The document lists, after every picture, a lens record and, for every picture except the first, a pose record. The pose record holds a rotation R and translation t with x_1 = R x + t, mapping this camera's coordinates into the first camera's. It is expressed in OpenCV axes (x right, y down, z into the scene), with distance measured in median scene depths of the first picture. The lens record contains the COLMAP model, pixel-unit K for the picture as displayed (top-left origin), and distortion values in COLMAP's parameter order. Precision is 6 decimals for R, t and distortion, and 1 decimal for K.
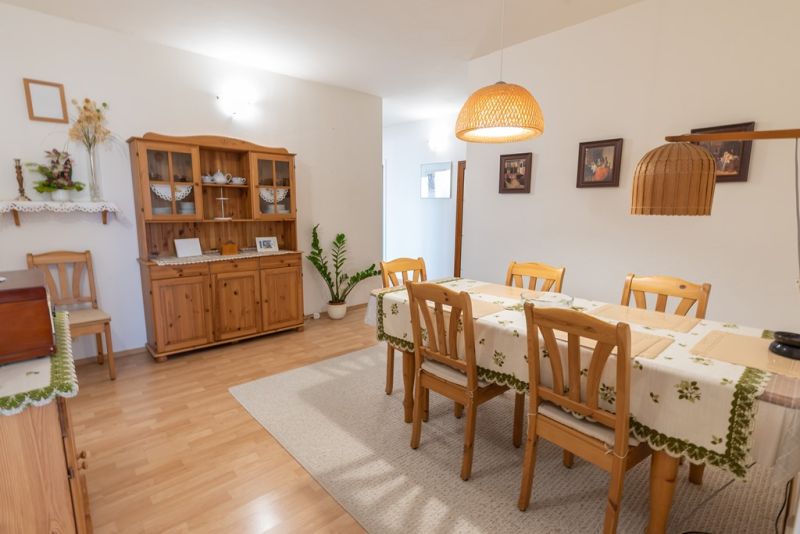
lens RADIAL K [[384.2, 0, 399.6], [0, 384.2, 268.7], [0, 0, 1]] dist [-0.004327, -0.000093]
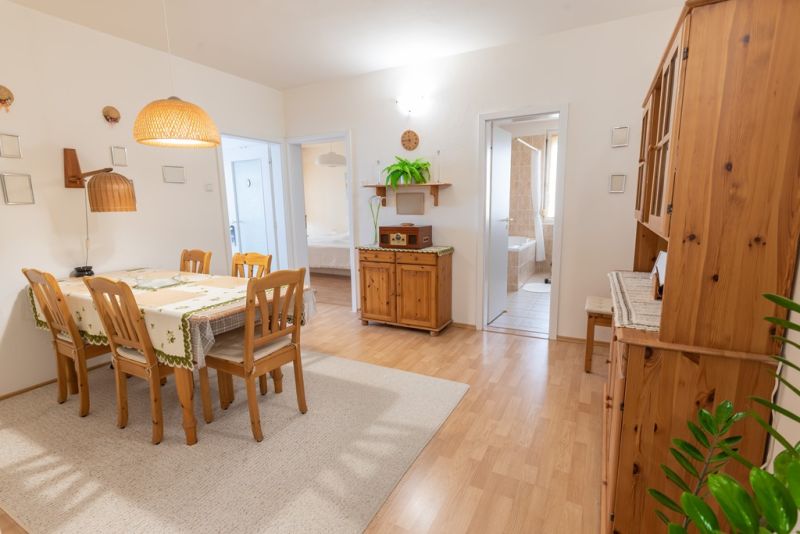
lens RADIAL K [[384.2, 0, 399.4], [0, 384.2, 268.9], [0, 0, 1]] dist [-0.004327, -0.000093]
pose [[-0.940310, 0.062738, -0.334485, 0.047482], [-0.043863, 0.952320, 0.301933, -0.316194], [0.337479, 0.298582, -0.892724, 2.043170]]
